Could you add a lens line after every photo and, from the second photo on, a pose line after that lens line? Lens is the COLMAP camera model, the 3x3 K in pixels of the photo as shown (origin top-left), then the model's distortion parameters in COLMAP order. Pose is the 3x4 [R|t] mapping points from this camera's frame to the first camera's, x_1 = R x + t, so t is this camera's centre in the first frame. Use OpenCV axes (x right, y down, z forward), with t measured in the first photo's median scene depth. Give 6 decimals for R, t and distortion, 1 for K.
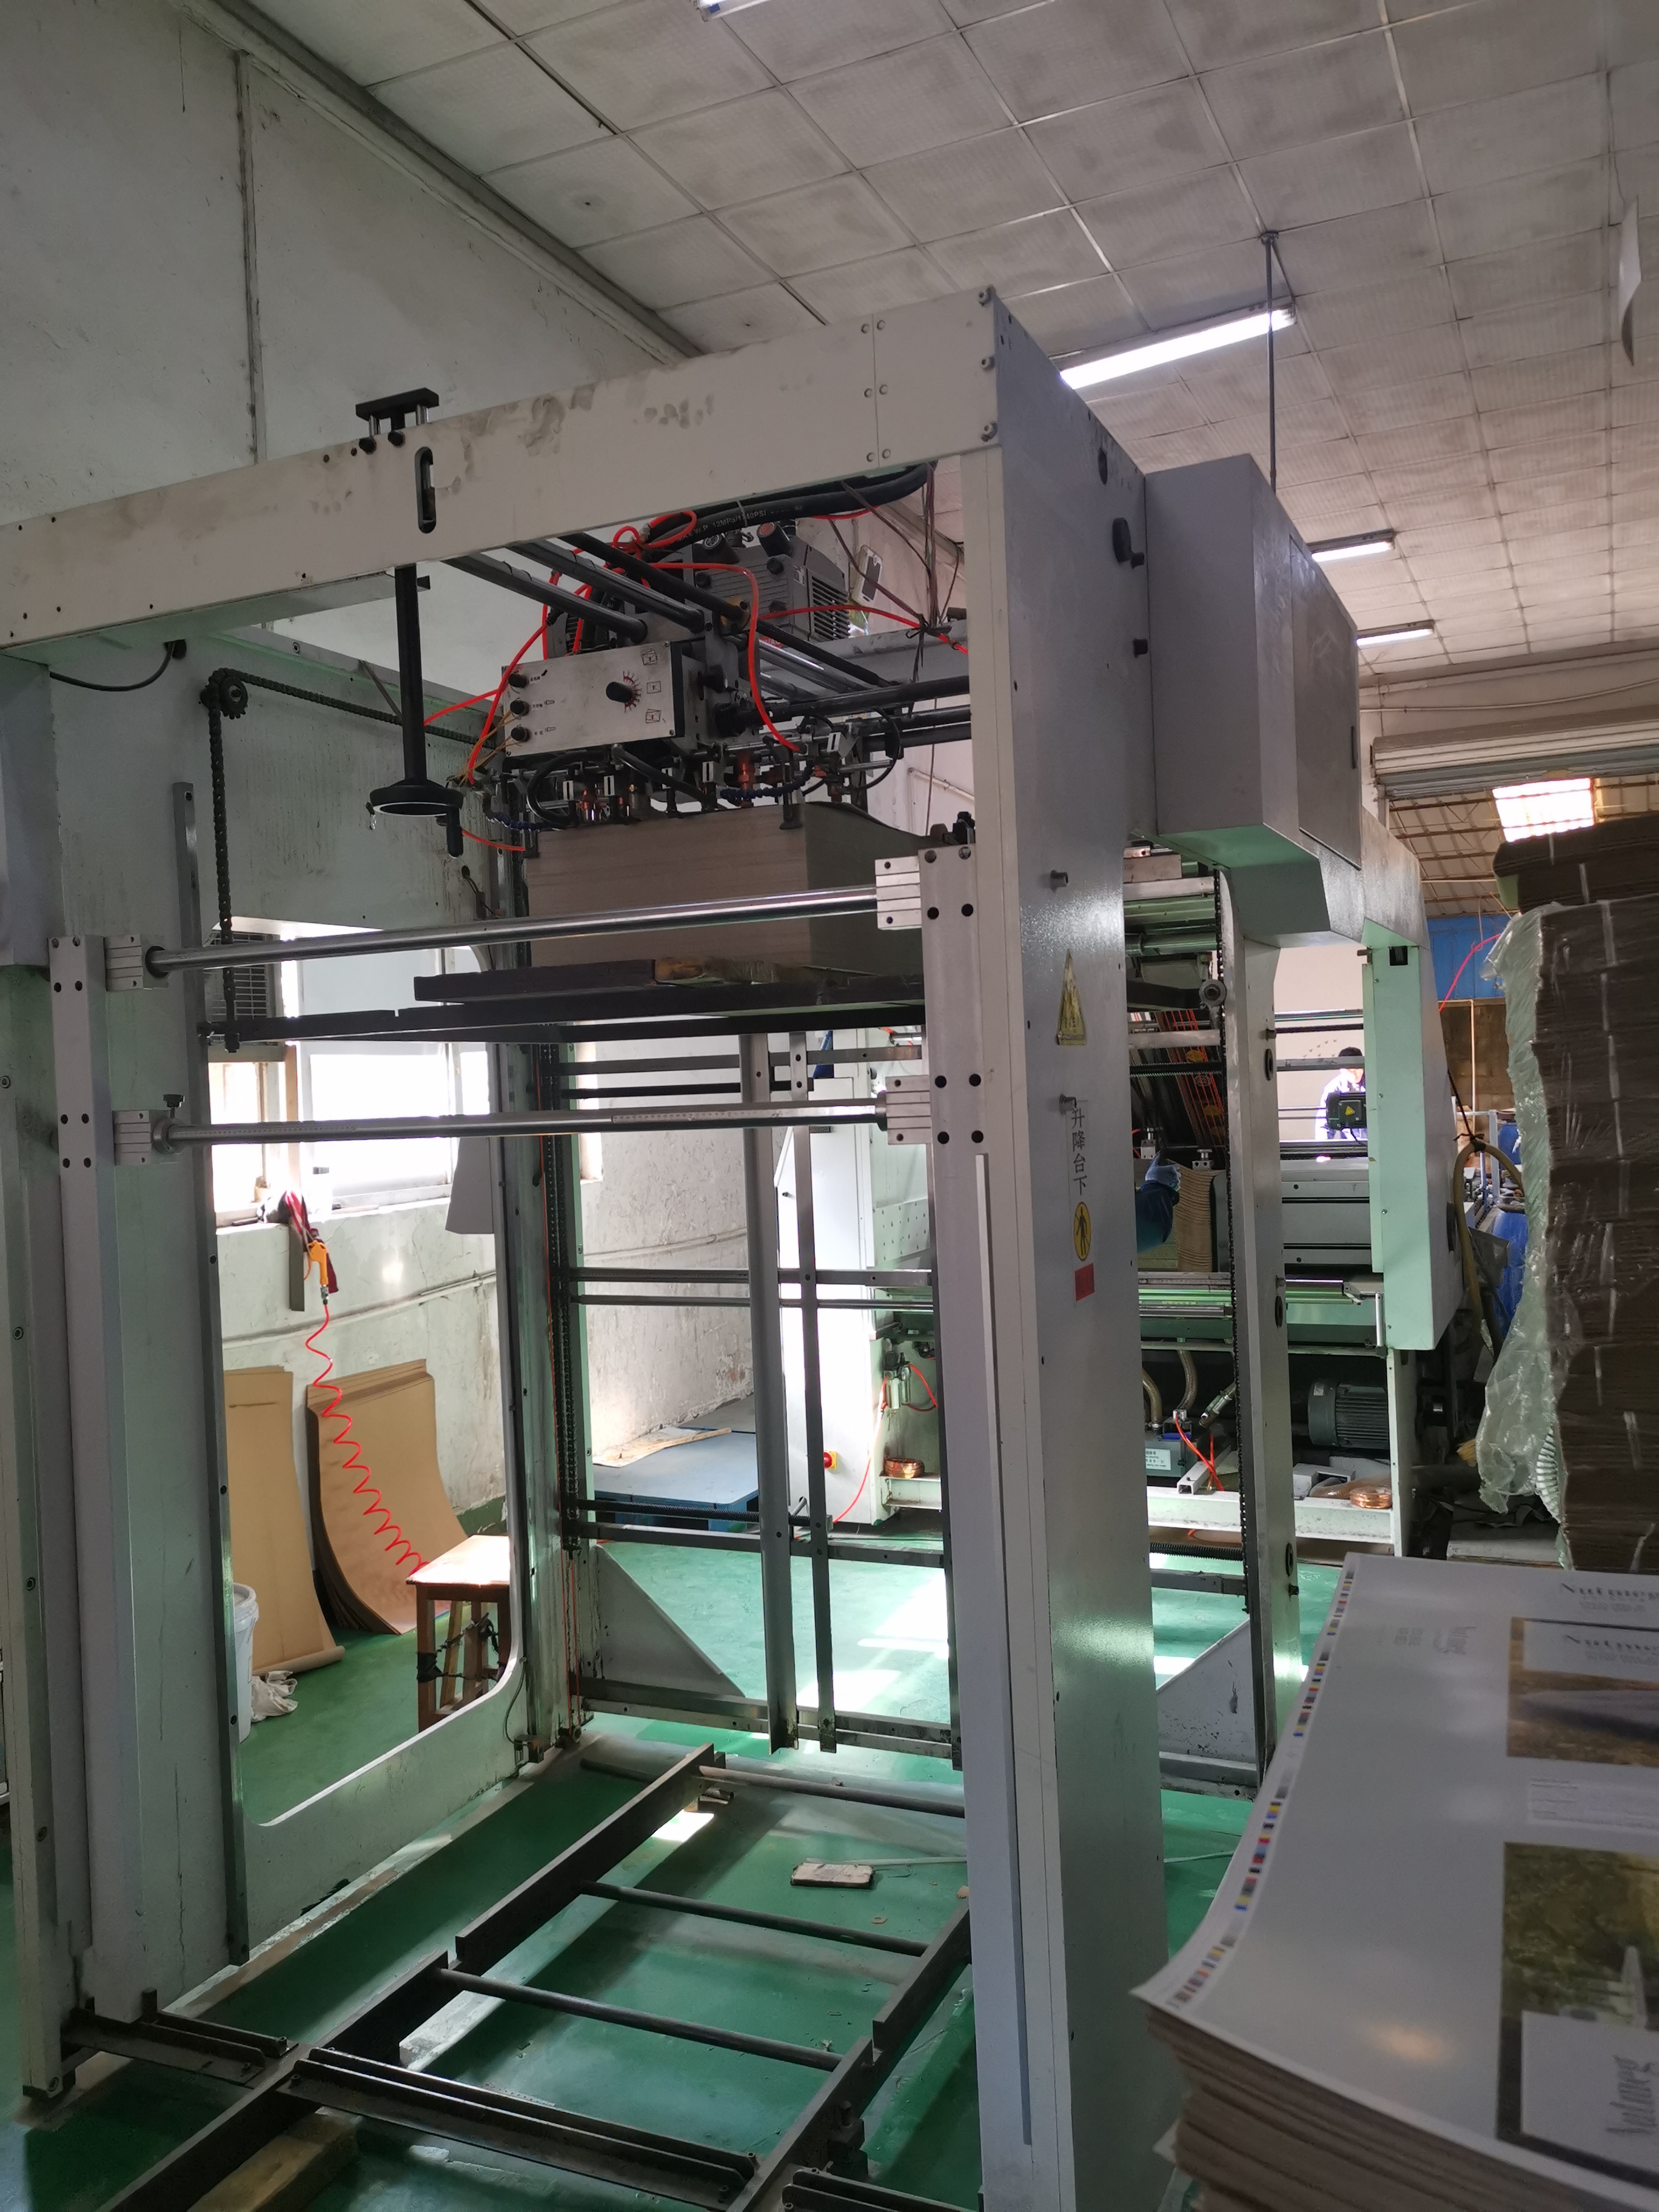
lens RADIAL K [[1716.7, 0, 827.0], [0, 1716.7, 1105.6], [0, 0, 1]] dist [0.040618, 0.001063]
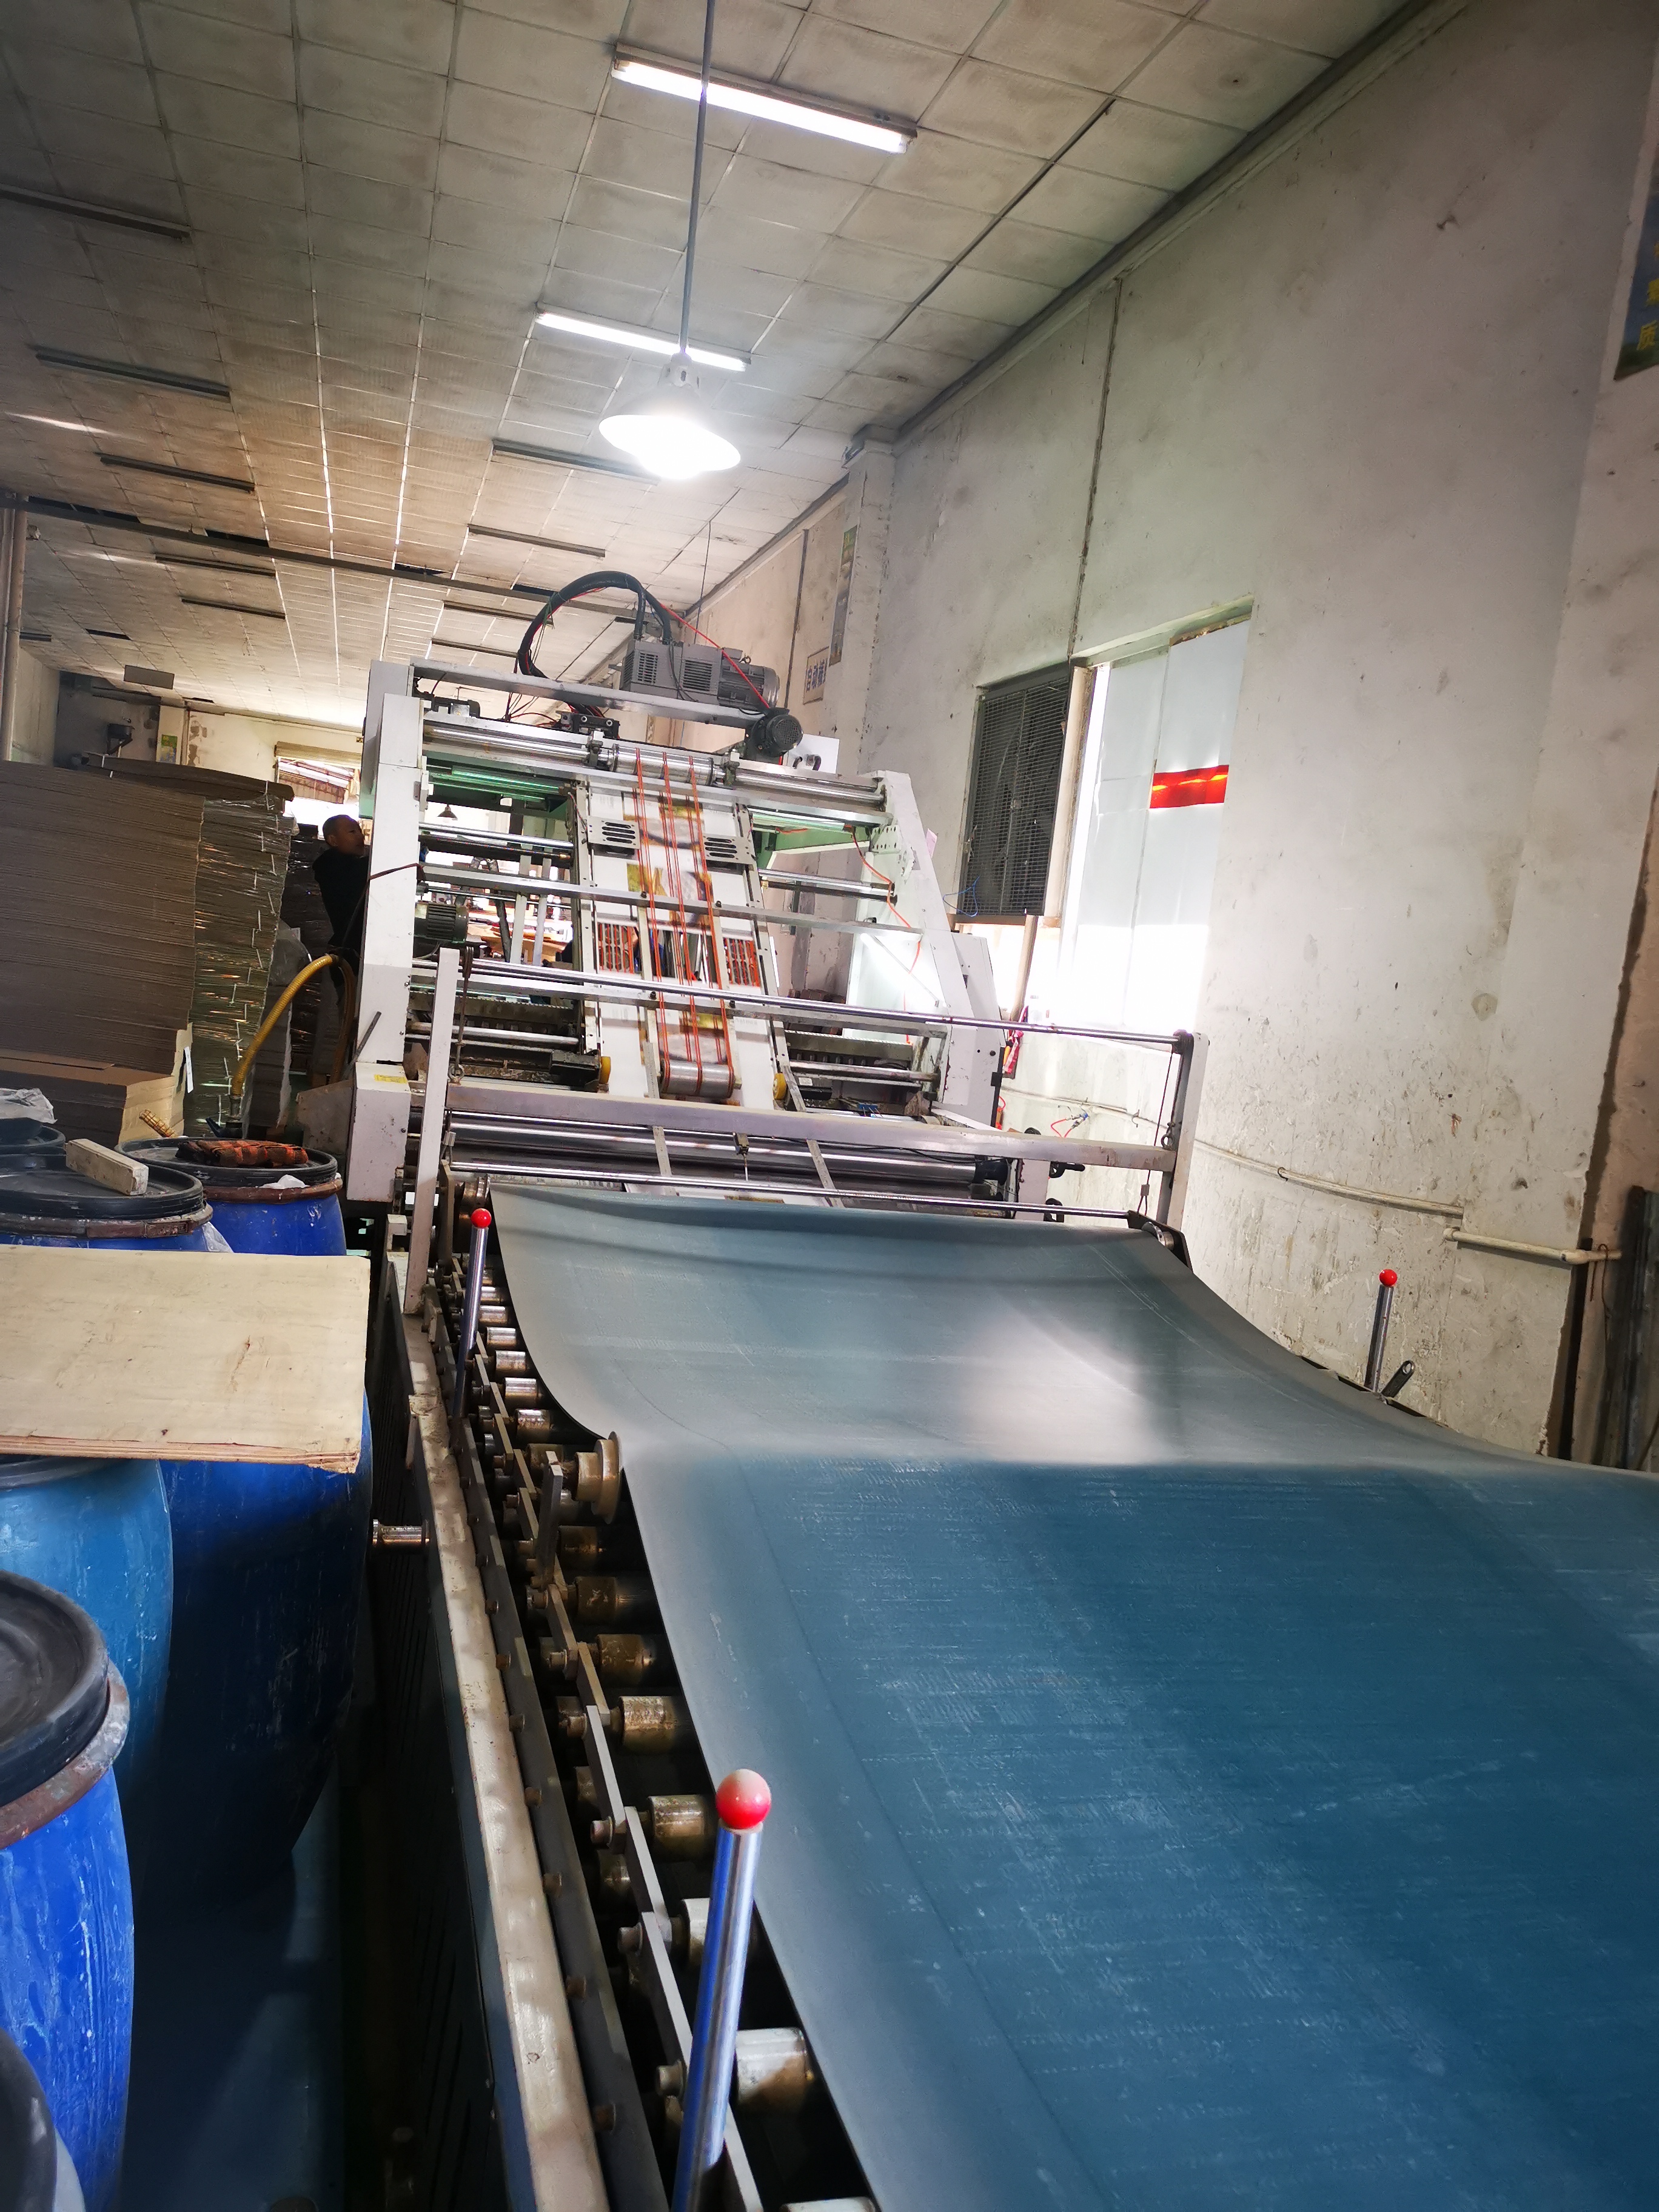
lens RADIAL K [[1716.7, 0, 827.9], [0, 1716.7, 1111.5], [0, 0, 1]] dist [0.040618, 0.001063]
pose [[-0.769014, 0.012581, -0.639109, 0.628769], [-0.094167, 0.986669, 0.132729, -0.036734], [0.632258, 0.162253, -0.757577, 1.543063]]
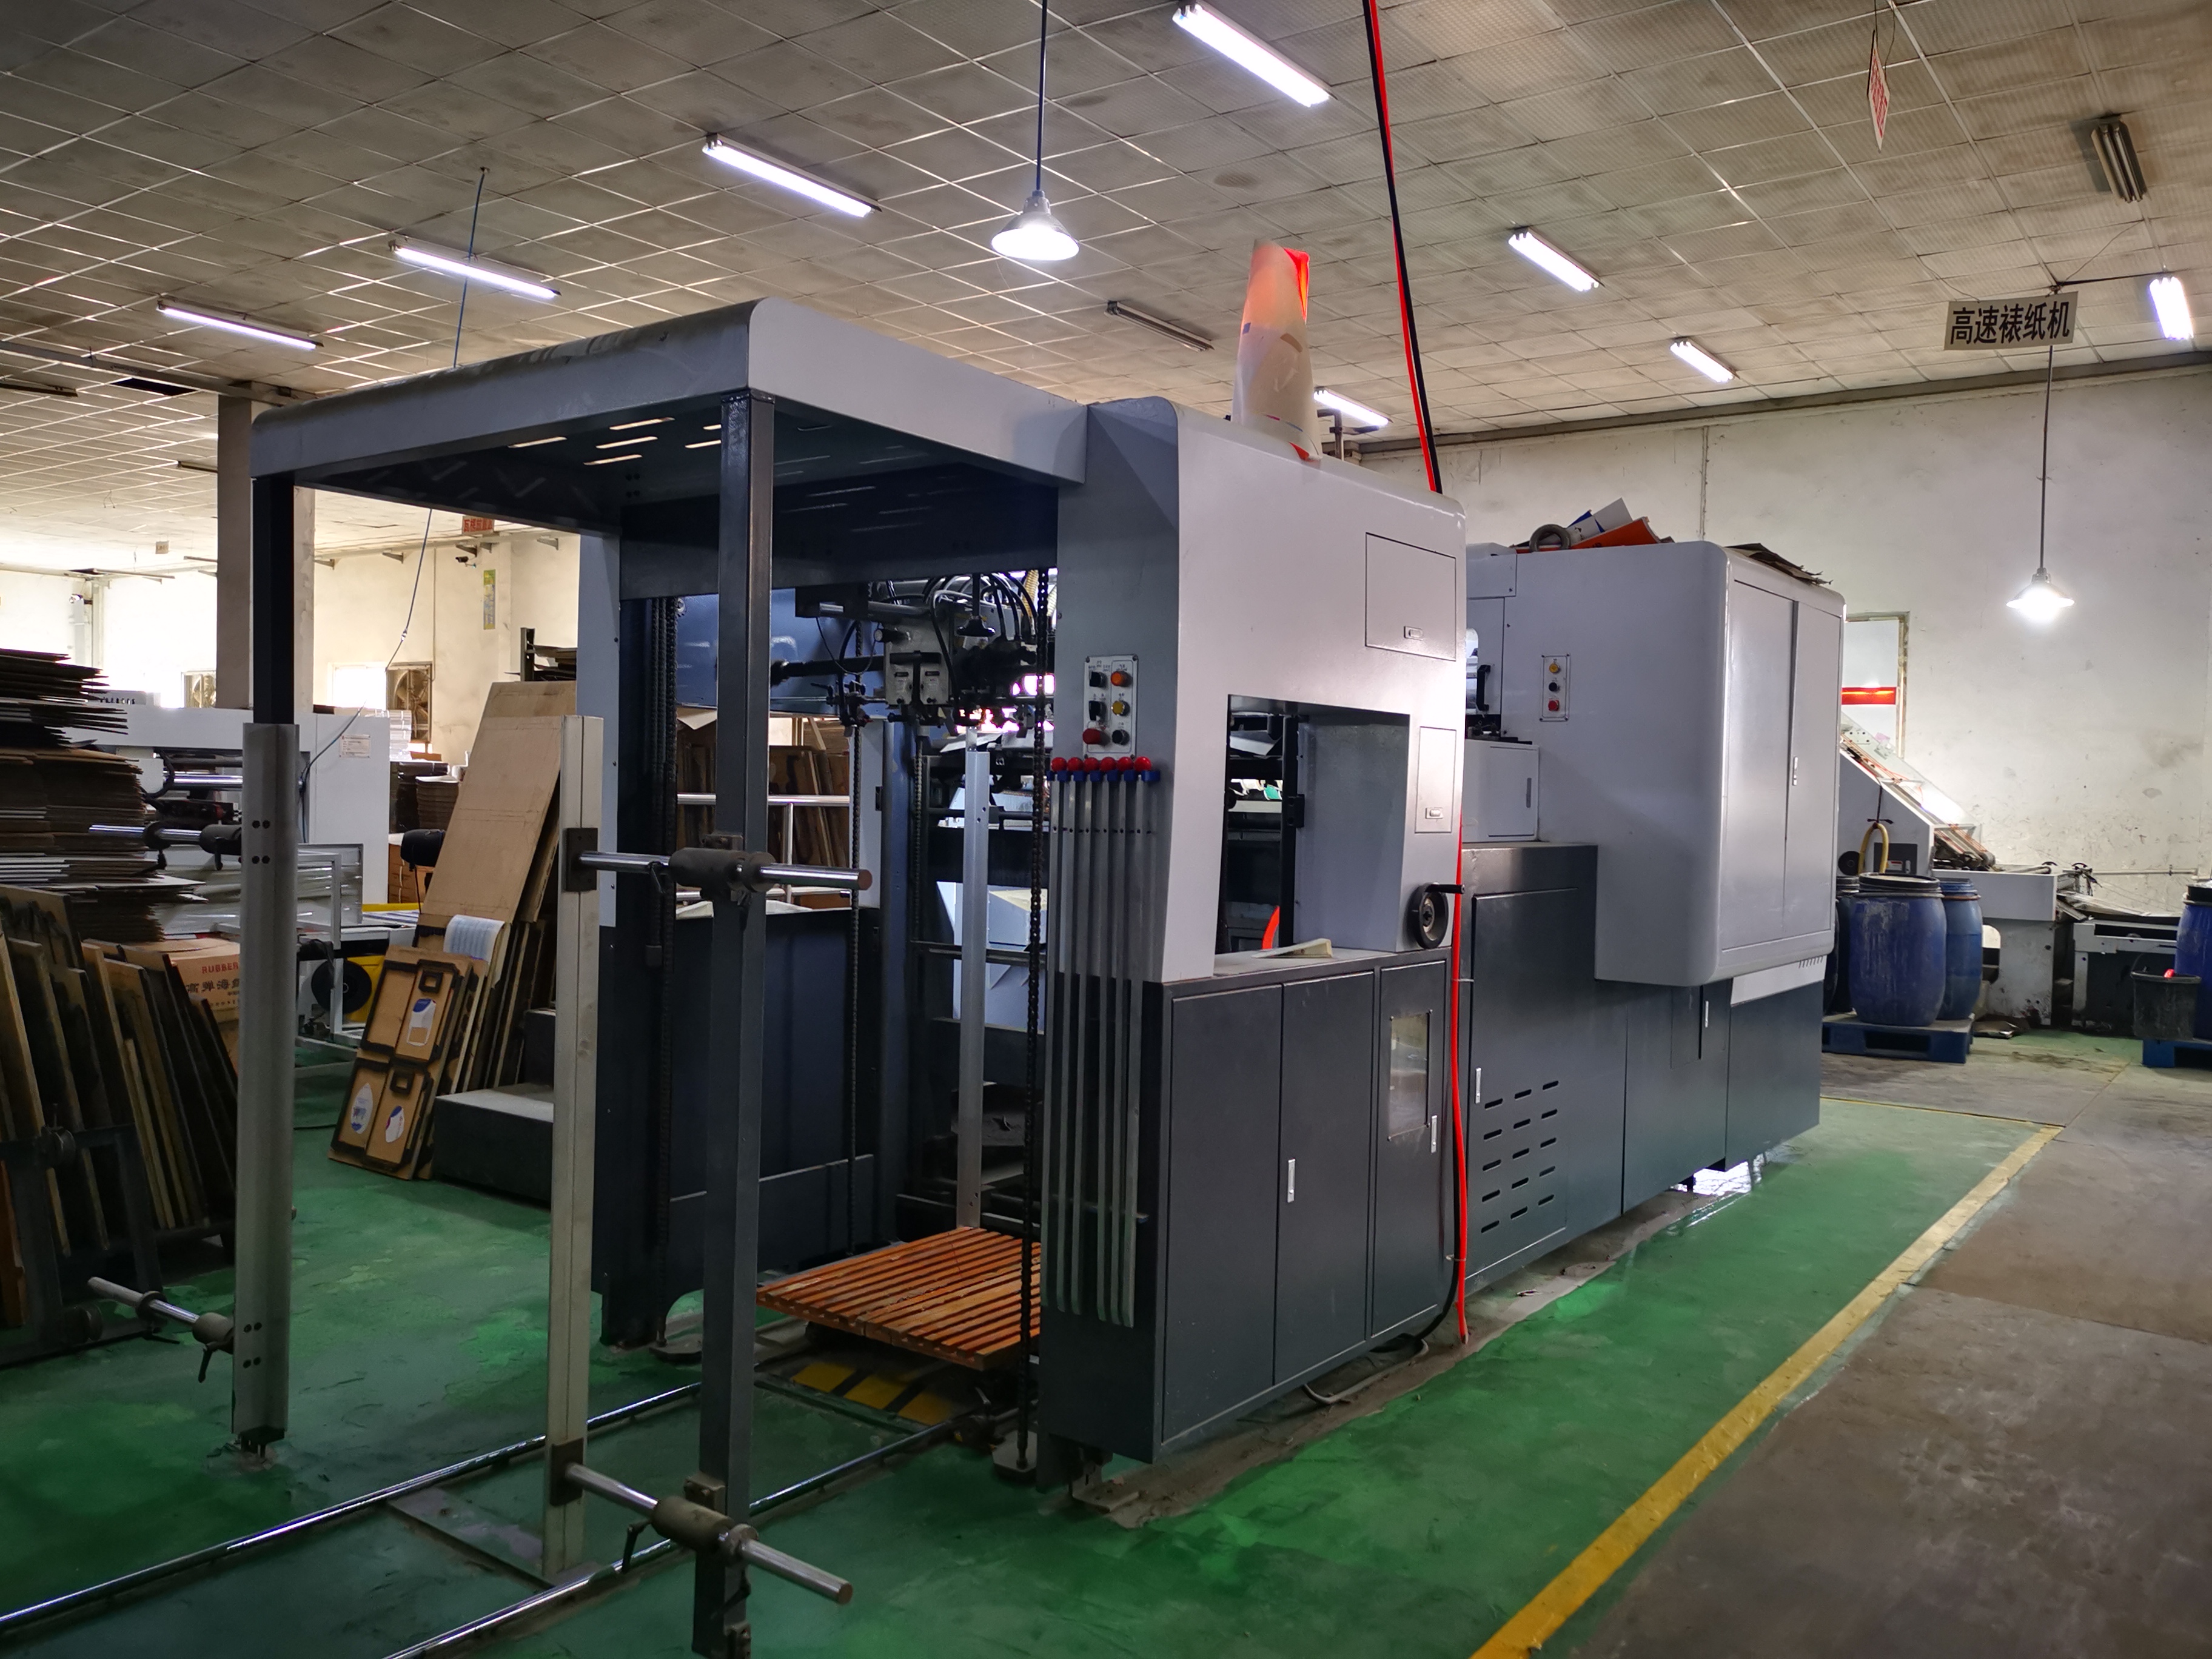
lens RADIAL K [[1716.7, 0, 1105.3], [0, 1716.7, 825.6], [0, 0, 1]] dist [0.040618, 0.001063]
pose [[-0.202892, 0.060696, -0.977318, 2.030454], [-0.031619, 0.997151, 0.068491, -0.068406], [0.978691, 0.044798, -0.200394, 0.445962]]
